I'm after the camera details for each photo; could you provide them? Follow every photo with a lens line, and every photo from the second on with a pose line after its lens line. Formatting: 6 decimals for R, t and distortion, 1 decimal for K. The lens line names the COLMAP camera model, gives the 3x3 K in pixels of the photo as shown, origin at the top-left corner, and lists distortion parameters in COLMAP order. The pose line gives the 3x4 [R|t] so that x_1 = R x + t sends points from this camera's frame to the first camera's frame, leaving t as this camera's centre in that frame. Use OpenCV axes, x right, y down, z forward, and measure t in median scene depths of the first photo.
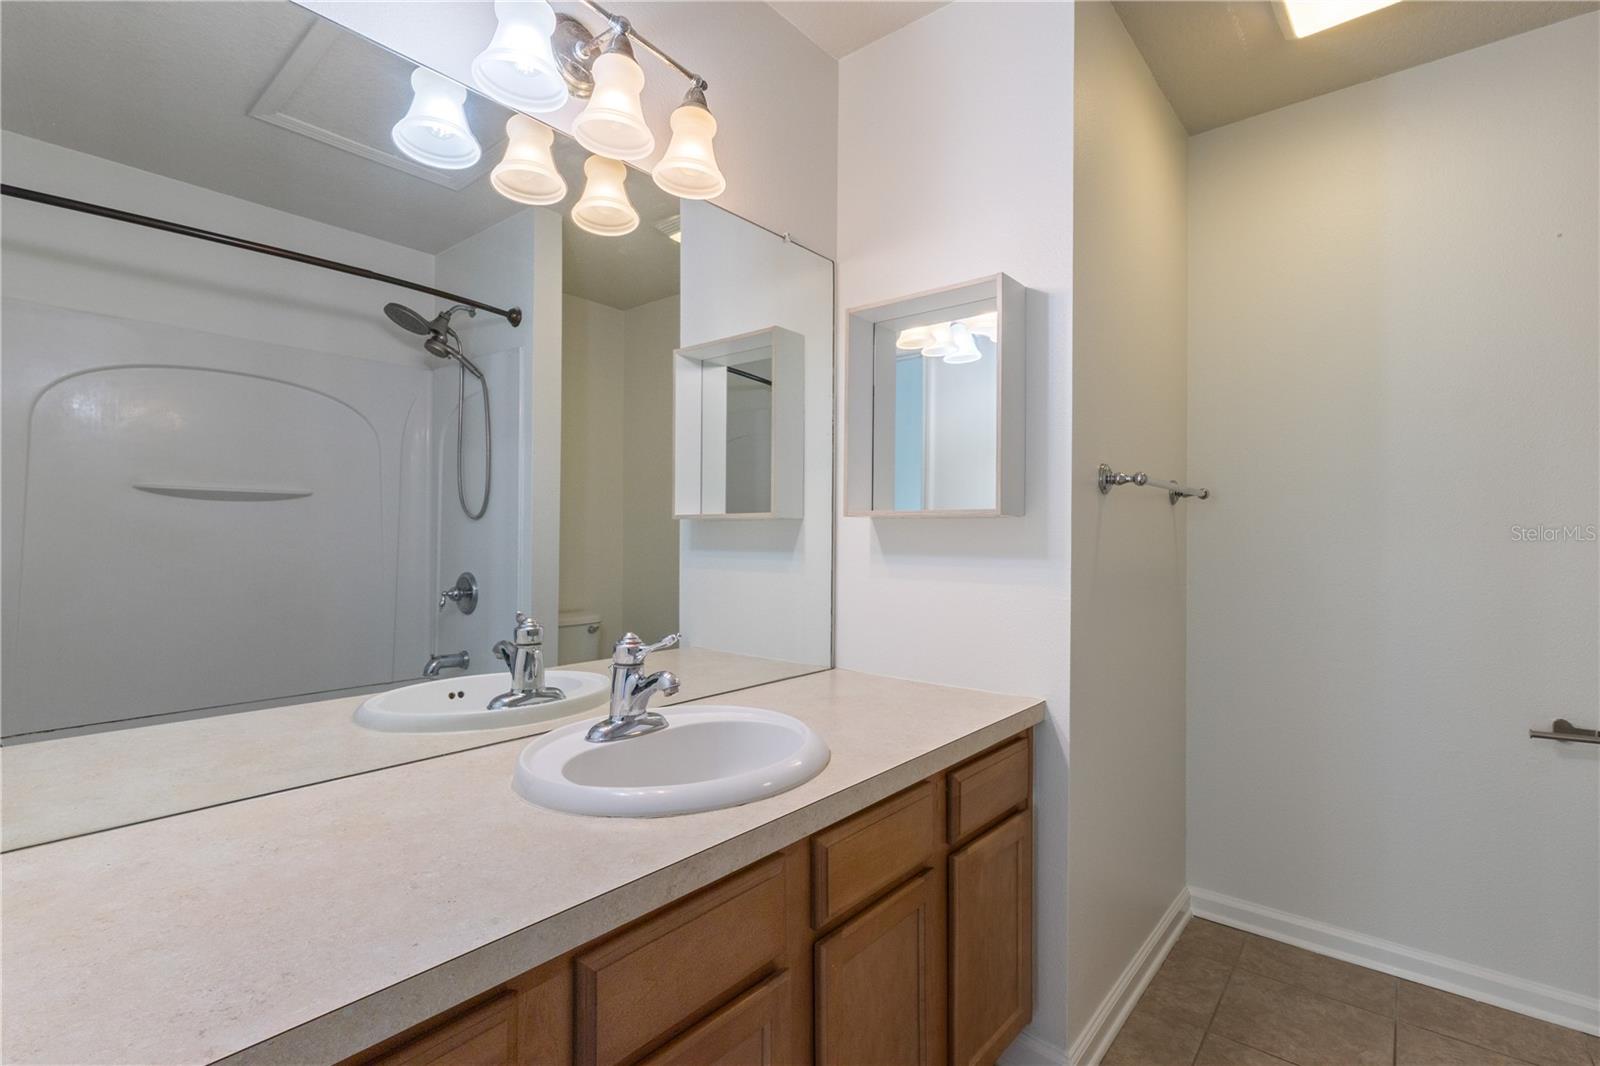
lens RADIAL K [[748.7, 0, 801.2], [0, 748.7, 547.2], [0, 0, 1]] dist [0.004247, 0.000479]
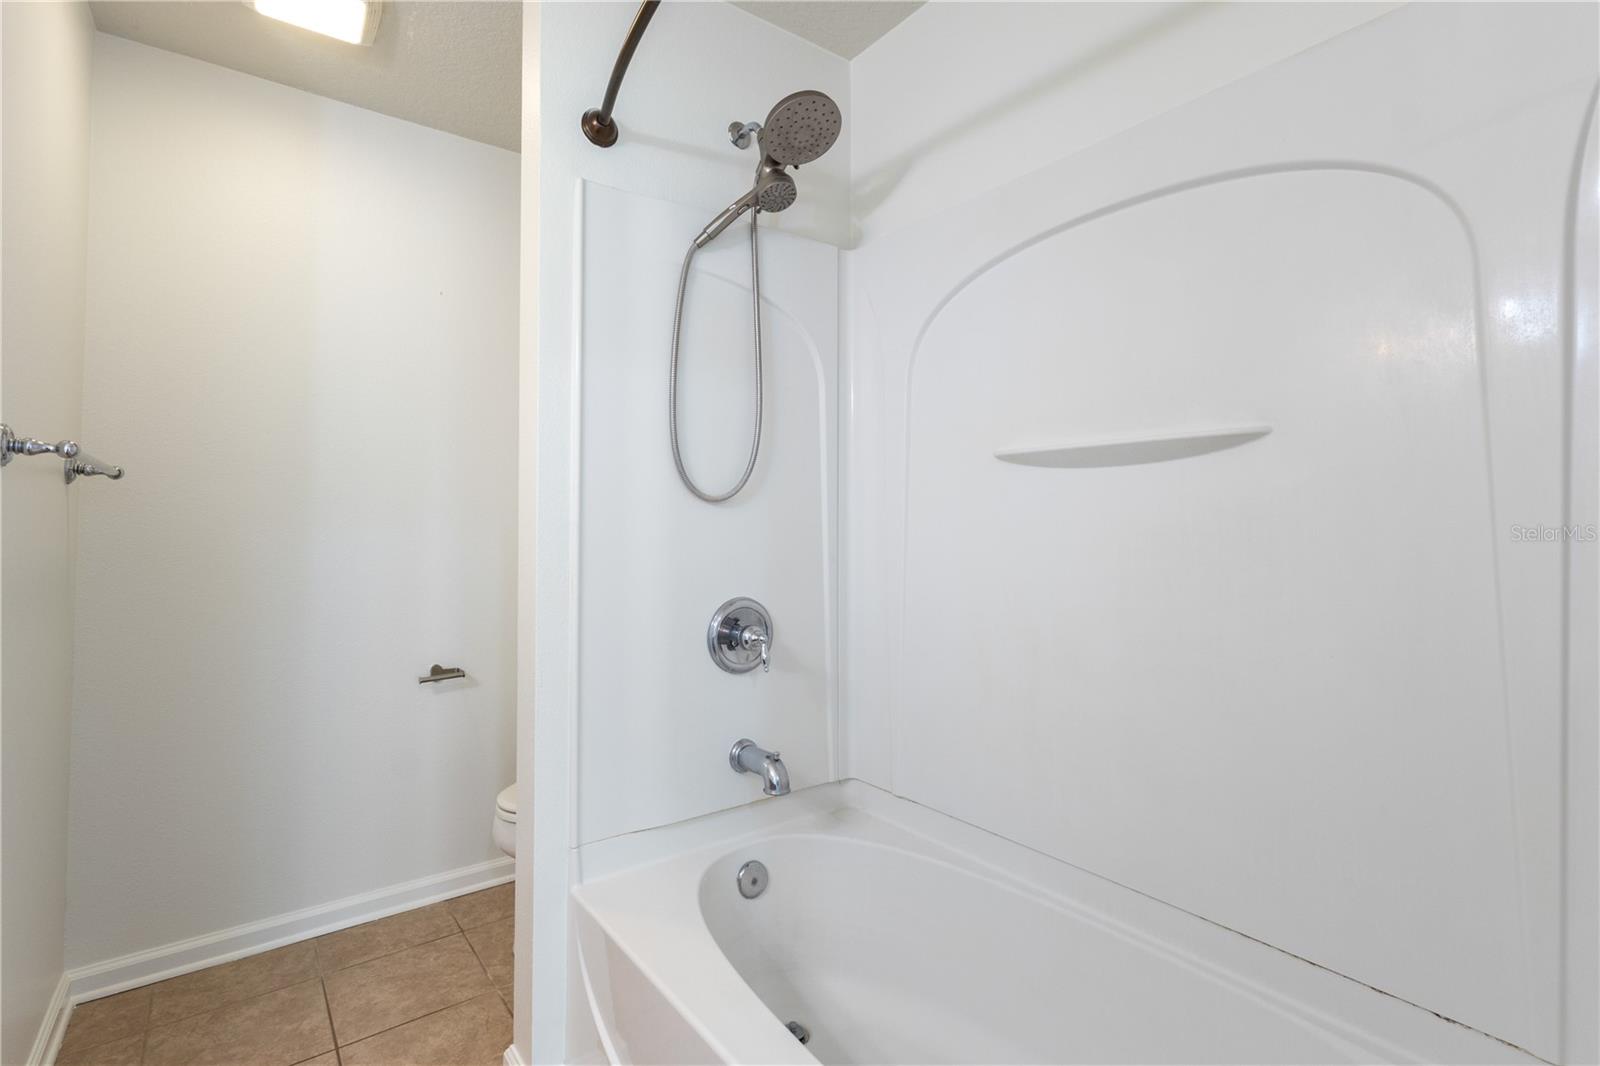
lens RADIAL K [[748.7, 0, 809.9], [0, 748.7, 526.3], [0, 0, 1]] dist [0.004247, 0.000479]
pose [[0.221809, -0.007186, 0.975064, -0.100668], [0.017608, 0.999839, 0.003363, -0.002213], [-0.974931, 0.016423, 0.221900, 0.084117]]
